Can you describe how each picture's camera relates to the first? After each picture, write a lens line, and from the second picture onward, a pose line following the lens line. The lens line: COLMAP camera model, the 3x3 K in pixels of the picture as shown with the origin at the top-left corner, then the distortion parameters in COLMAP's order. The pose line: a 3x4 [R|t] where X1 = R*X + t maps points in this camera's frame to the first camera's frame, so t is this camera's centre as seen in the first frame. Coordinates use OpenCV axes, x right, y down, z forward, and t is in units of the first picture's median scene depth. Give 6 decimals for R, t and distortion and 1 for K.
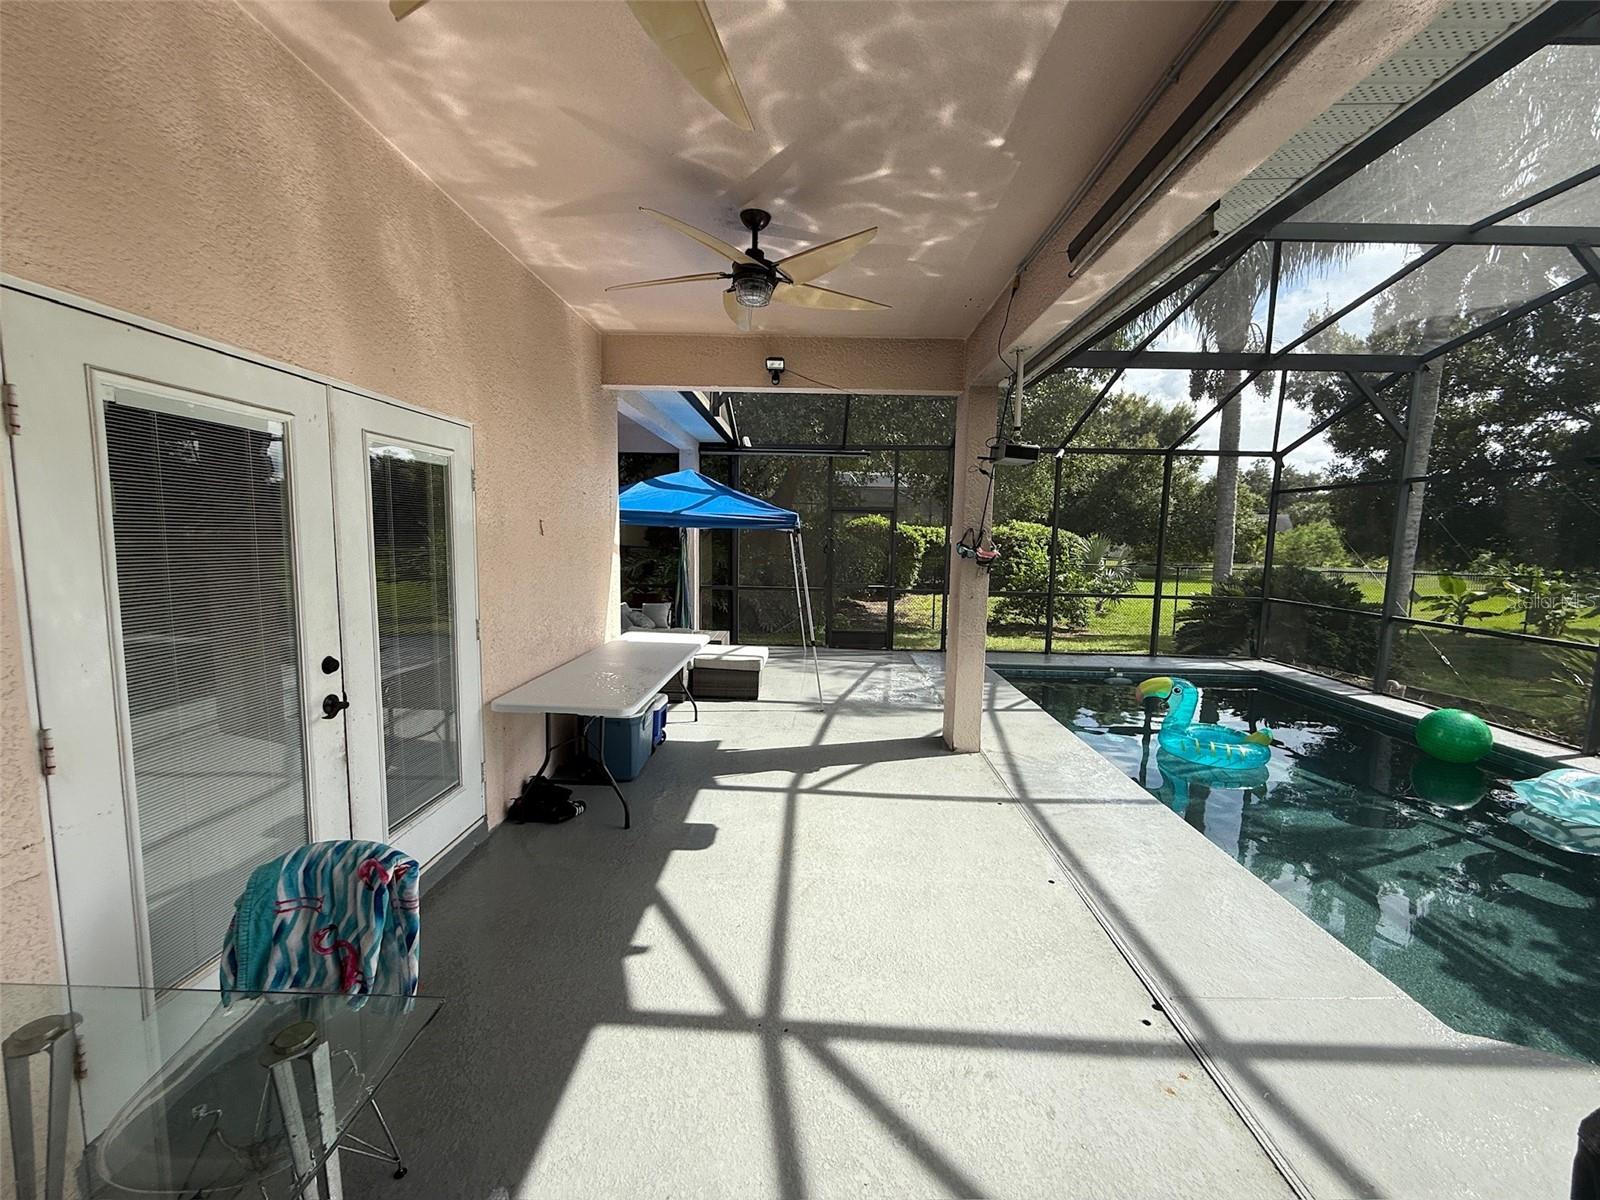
lens RADIAL K [[637.7, 0, 800.6], [0, 637.7, 598.2], [0, 0, 1]] dist [-0.000200, -0.000070]
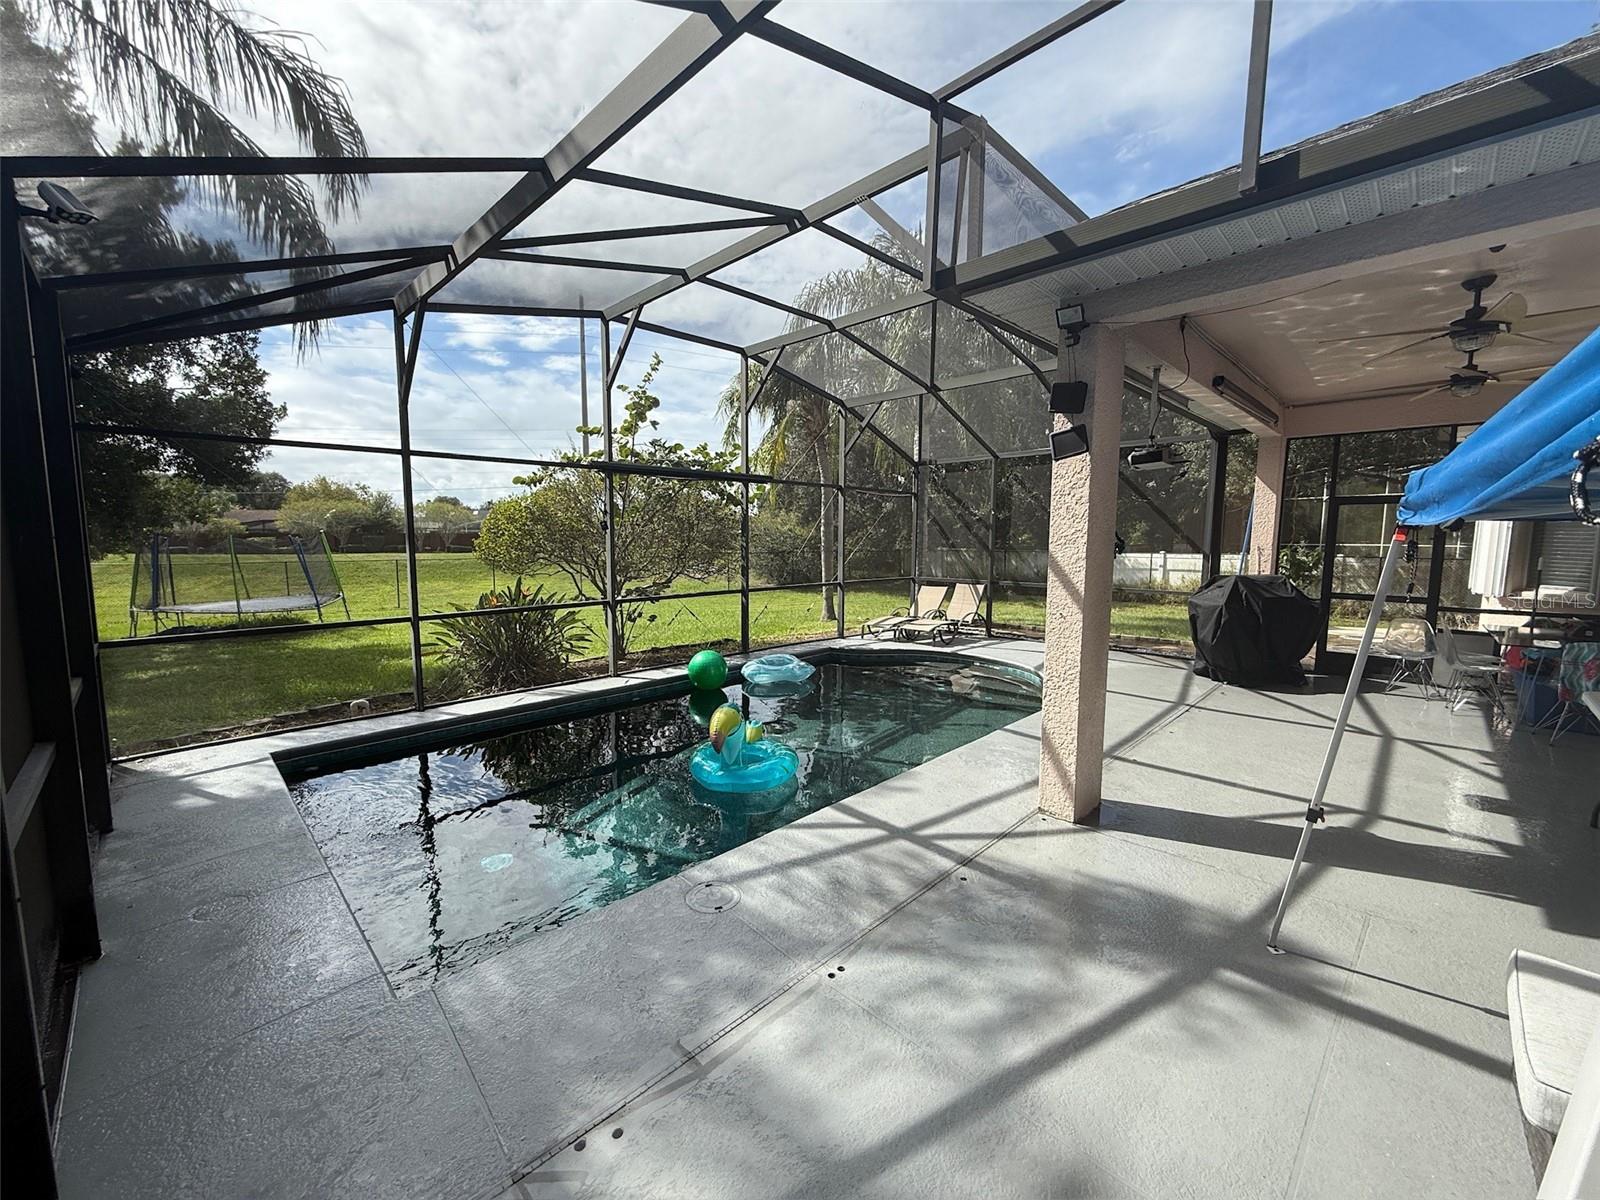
lens RADIAL K [[637.7, 0, 800.6], [0, 637.7, 598.2], [0, 0, 1]] dist [-0.000200, -0.000070]
pose [[-0.724789, -0.095561, 0.682311, -0.012994], [0.052200, 0.979871, 0.192684, -0.219846], [-0.686990, 0.175272, -0.705212, 2.154631]]
